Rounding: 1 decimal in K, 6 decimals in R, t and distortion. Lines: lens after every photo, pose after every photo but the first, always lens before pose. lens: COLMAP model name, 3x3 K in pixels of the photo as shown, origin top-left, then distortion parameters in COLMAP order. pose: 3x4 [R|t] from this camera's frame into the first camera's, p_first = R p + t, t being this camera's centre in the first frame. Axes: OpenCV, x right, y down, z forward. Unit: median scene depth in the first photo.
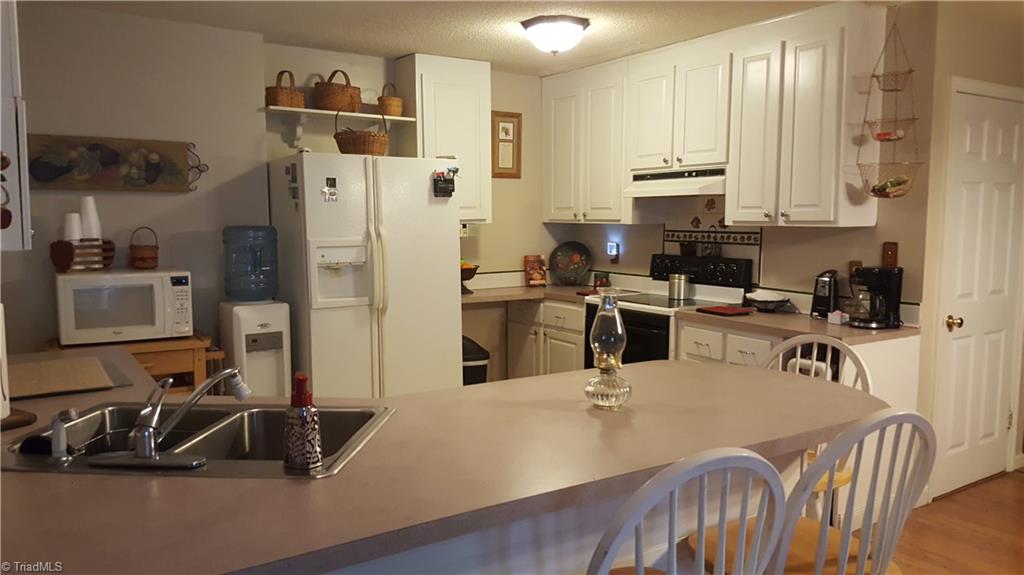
lens RADIAL K [[734.9, 0, 512.0], [0, 734.9, 287.5], [0, 0, 1]] dist [-0.004488, -0.003544]
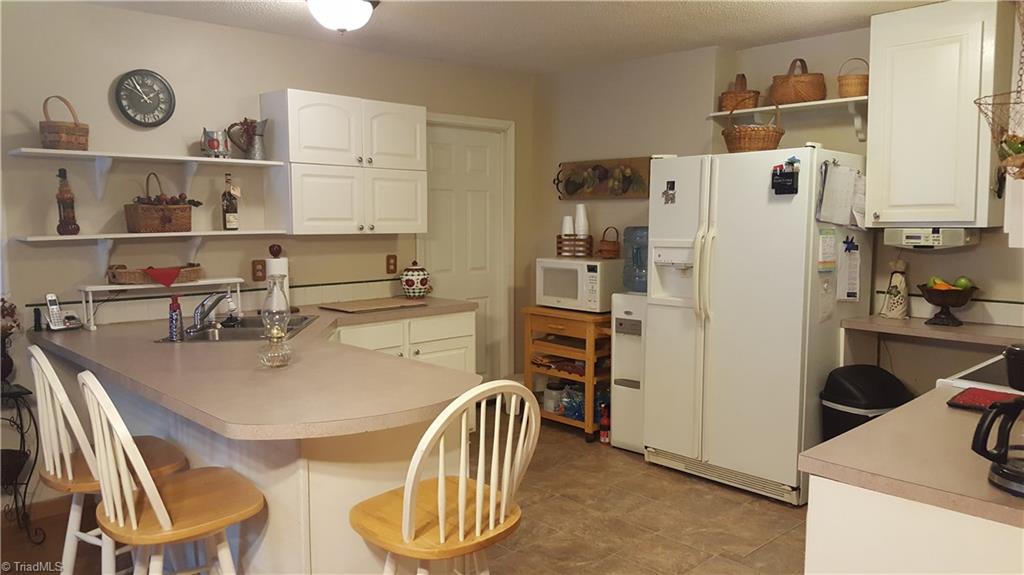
lens RADIAL K [[734.9, 0, 512.0], [0, 734.9, 287.5], [0, 0, 1]] dist [-0.004488, -0.003544]
pose [[0.160755, 0.090255, -0.982859, 0.764799], [-0.092757, 0.992784, 0.075995, -0.058533], [0.982626, 0.078950, 0.167967, 0.626561]]
